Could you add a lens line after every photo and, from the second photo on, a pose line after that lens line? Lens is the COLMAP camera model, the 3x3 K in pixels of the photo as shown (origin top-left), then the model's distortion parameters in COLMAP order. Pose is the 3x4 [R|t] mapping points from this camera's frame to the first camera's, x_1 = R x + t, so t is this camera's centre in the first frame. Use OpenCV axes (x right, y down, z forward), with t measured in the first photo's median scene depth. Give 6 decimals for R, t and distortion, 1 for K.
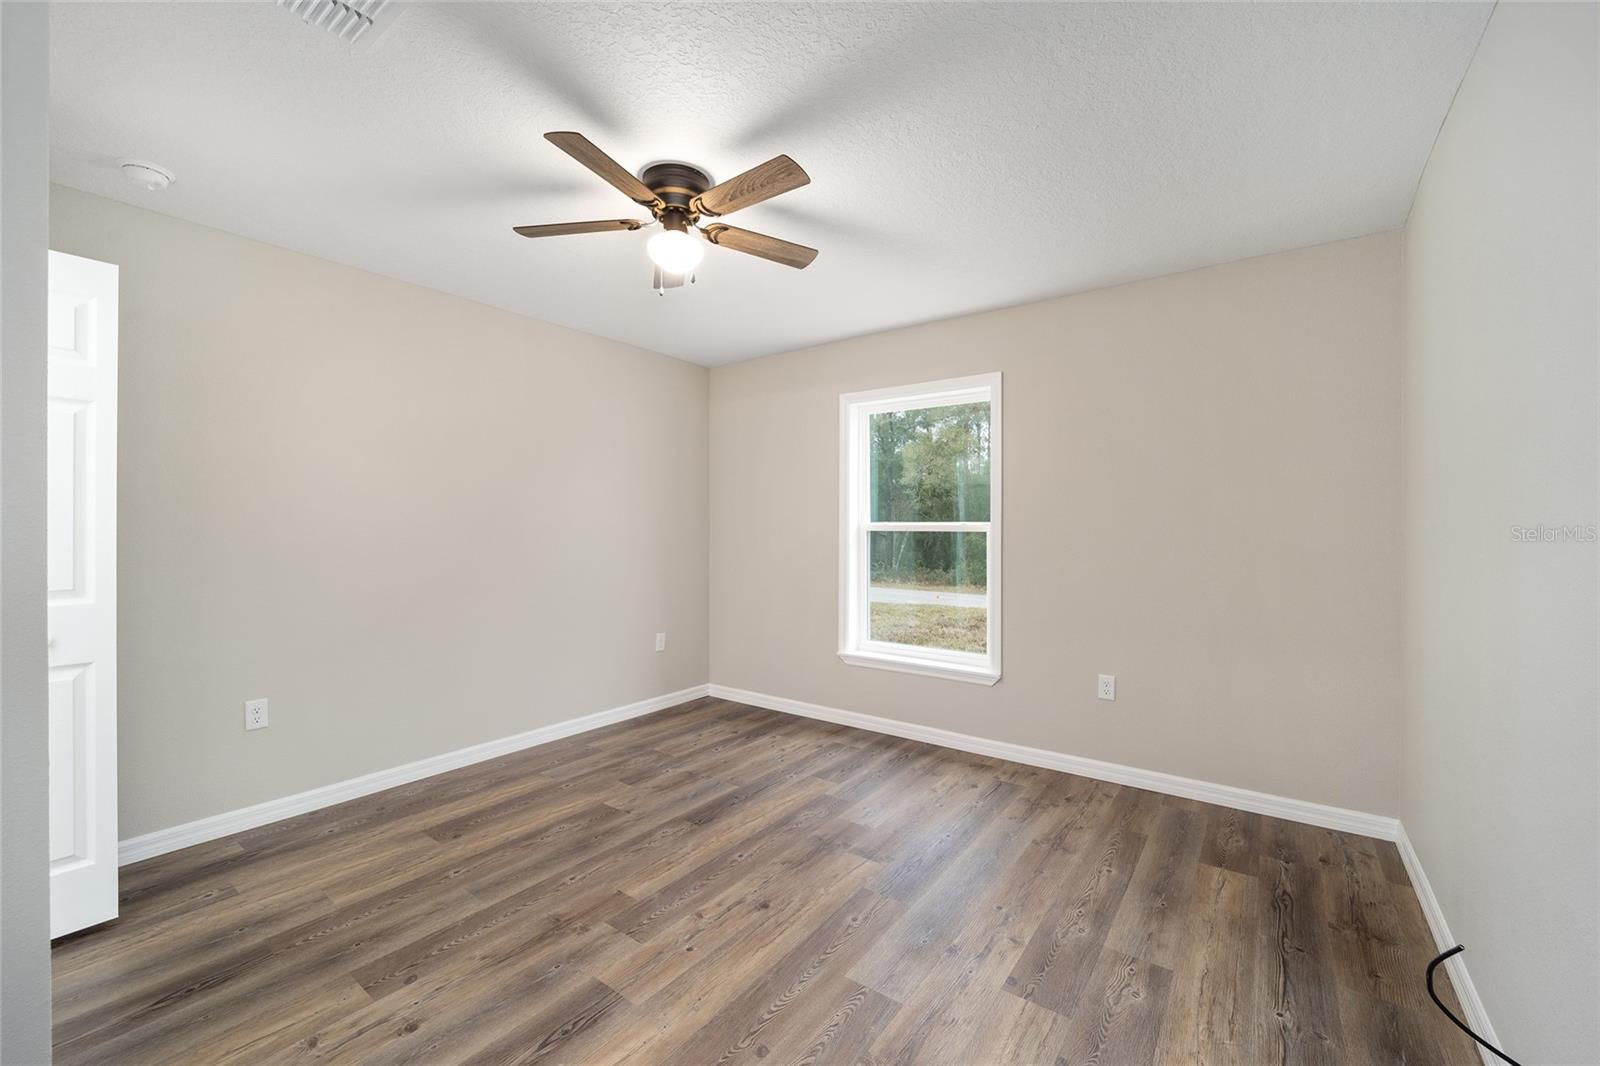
lens RADIAL K [[649.7, 0, 799.5], [0, 649.7, 519.2], [0, 0, 1]] dist [-0.012414, 0.000104]
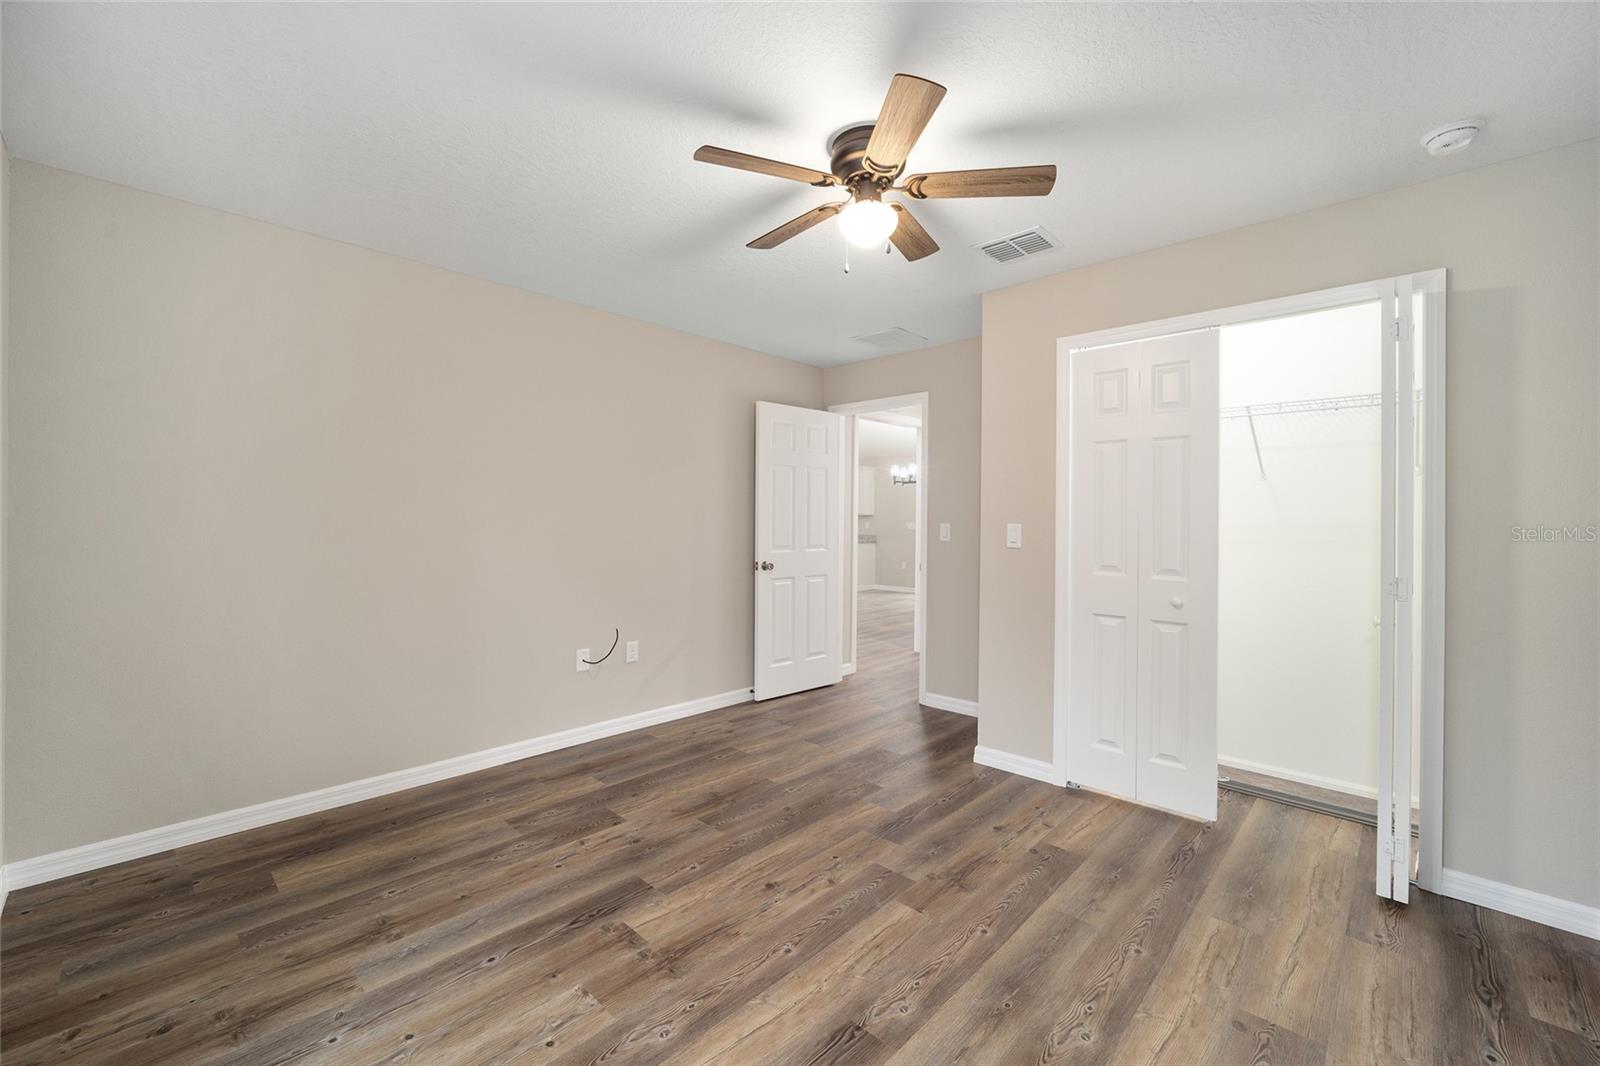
lens RADIAL K [[649.7, 0, 799.5], [0, 649.7, 519.2], [0, 0, 1]] dist [-0.012414, 0.000104]
pose [[-0.992446, -0.009823, 0.122288, -0.218478], [-0.011563, 0.999842, -0.013525, 0.022859], [-0.122136, -0.014837, -0.992403, 1.996675]]
